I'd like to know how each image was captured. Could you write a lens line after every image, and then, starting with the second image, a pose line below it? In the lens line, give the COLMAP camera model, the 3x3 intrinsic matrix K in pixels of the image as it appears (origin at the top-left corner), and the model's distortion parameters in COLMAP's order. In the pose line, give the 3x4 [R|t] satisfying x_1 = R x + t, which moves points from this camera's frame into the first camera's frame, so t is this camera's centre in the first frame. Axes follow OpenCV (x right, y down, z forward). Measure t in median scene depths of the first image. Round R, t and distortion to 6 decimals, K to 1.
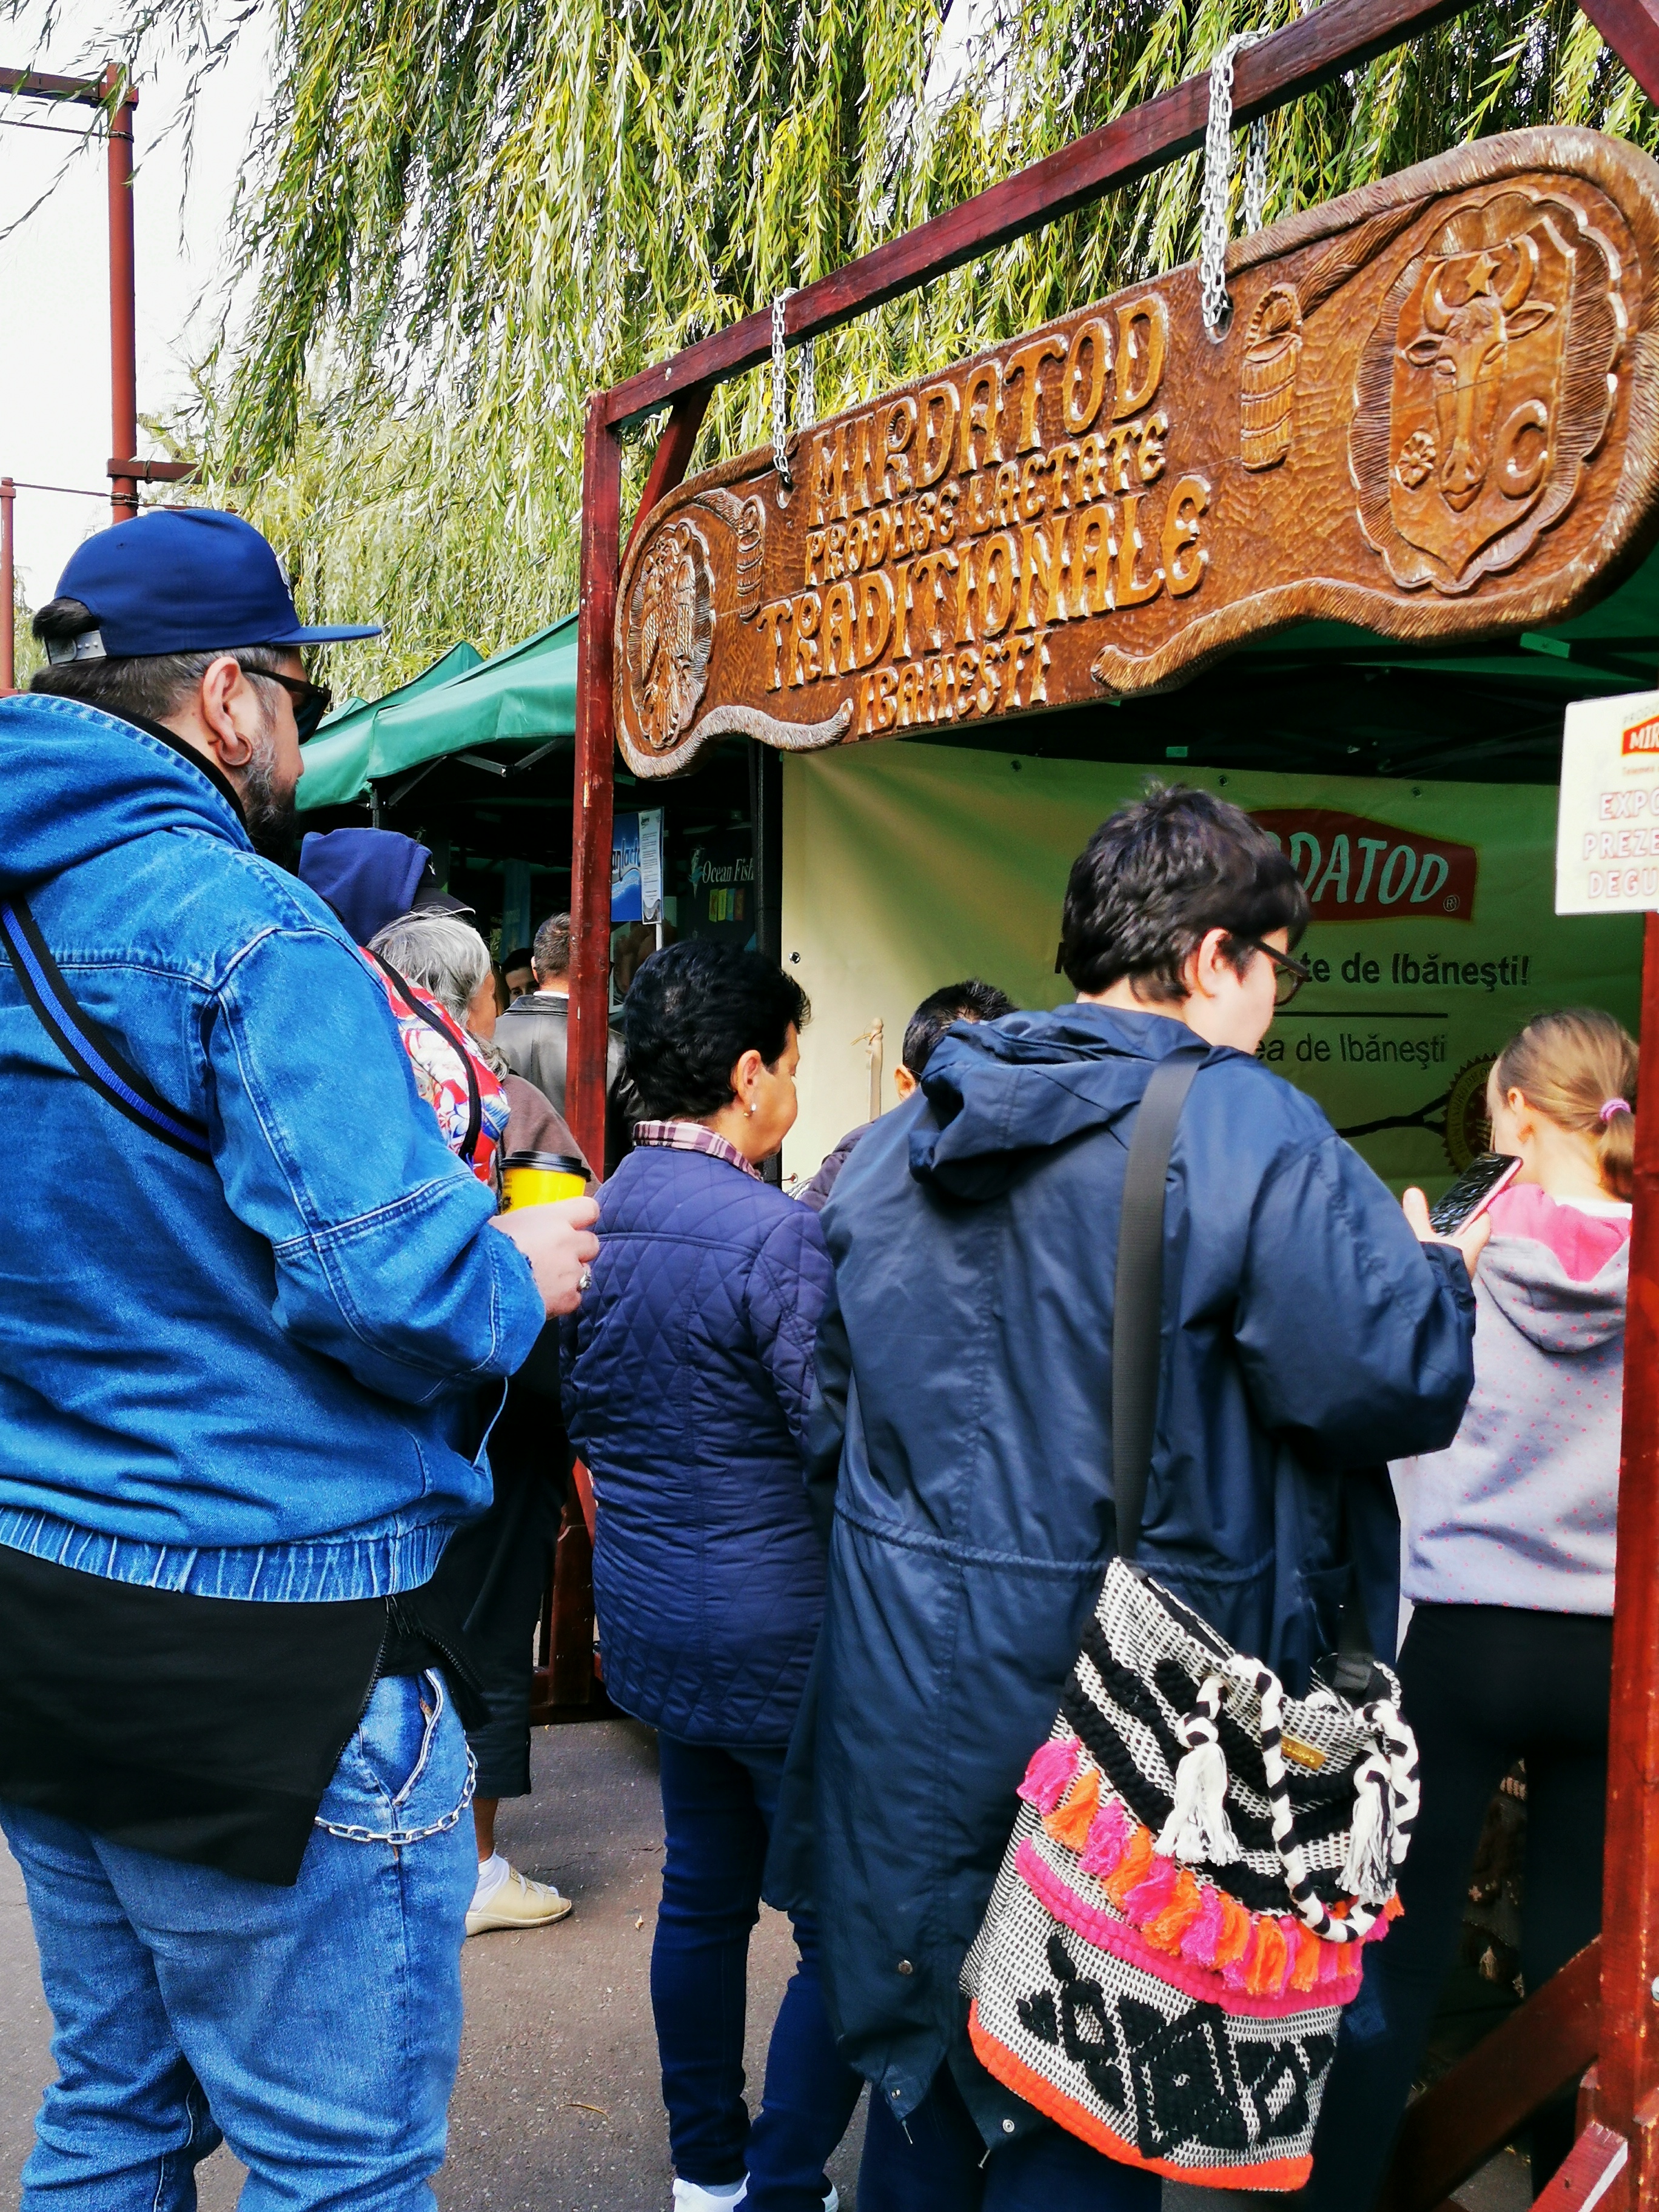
lens RADIAL K [[2673.9, 0, 829.5], [0, 2673.9, 1106.0], [0, 0, 1]] dist [-0.063403, 0.441908]
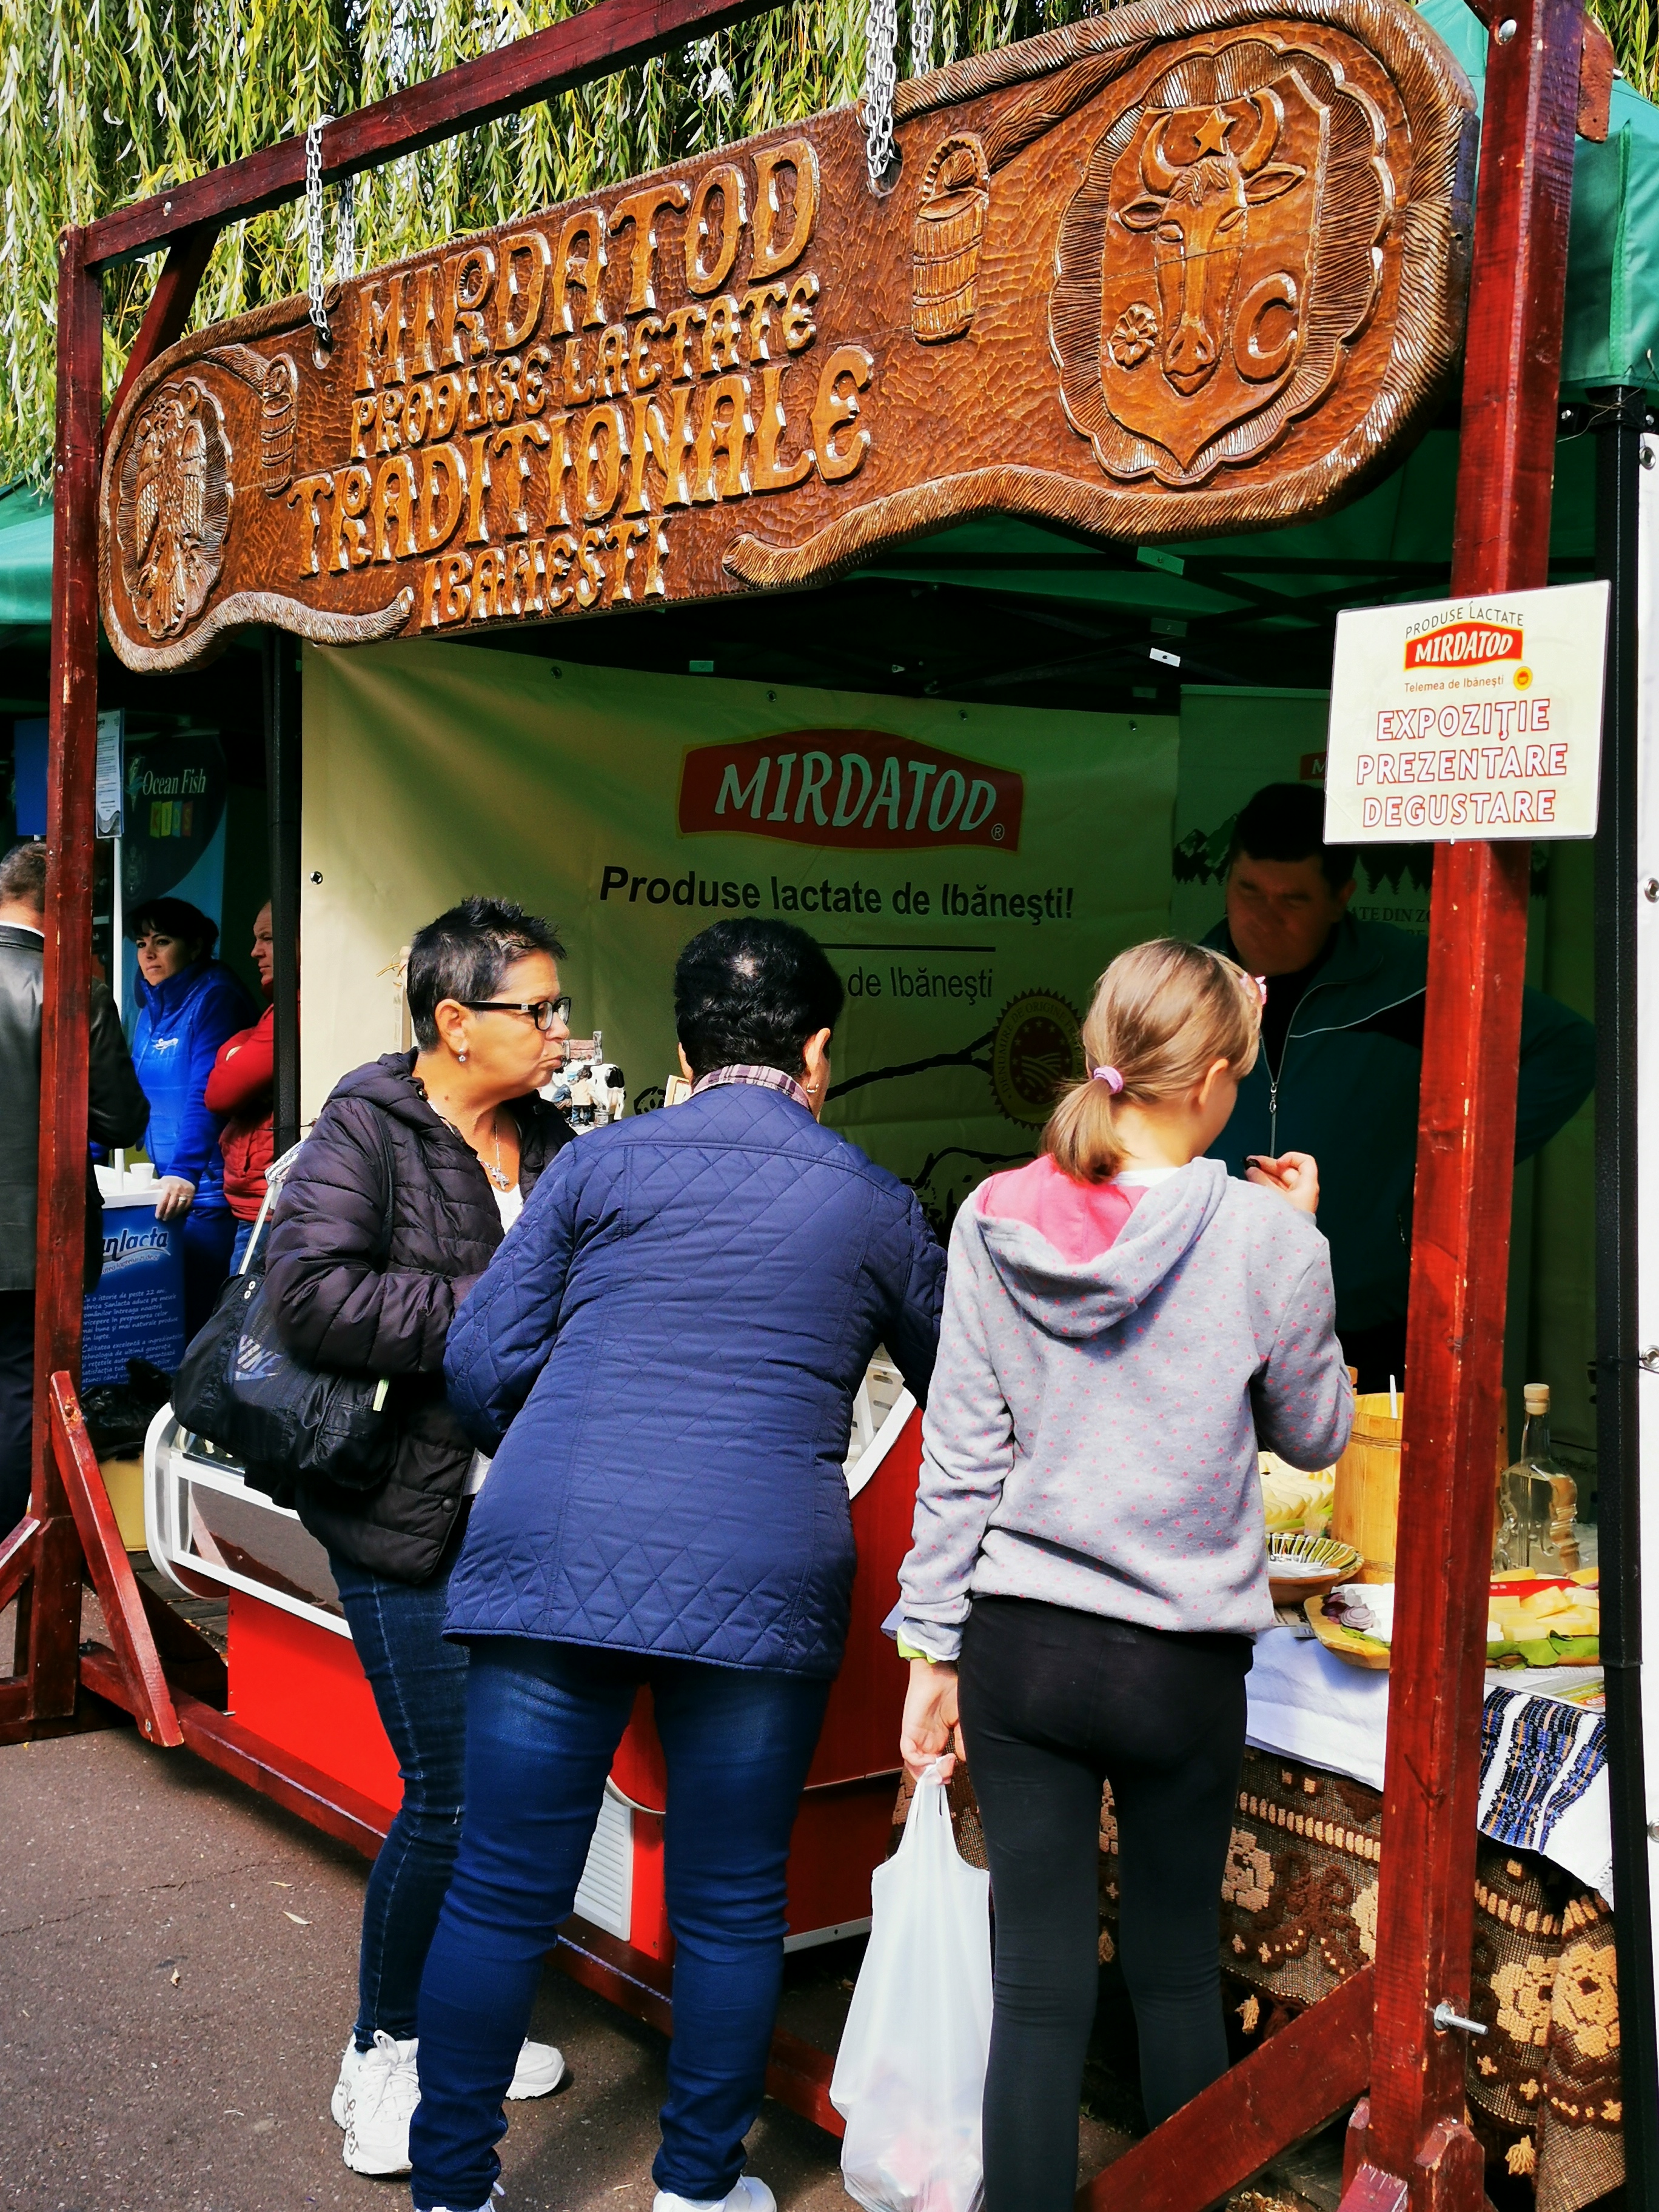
lens RADIAL K [[2673.9, 0, 829.5], [0, 2673.9, 1106.0], [0, 0, 1]] dist [-0.063403, 0.441908]
pose [[0.973463, -0.001992, 0.228836, -0.068457], [-0.004356, 0.999620, 0.027234, -0.004928], [-0.228803, -0.027508, 0.973084, 0.110011]]
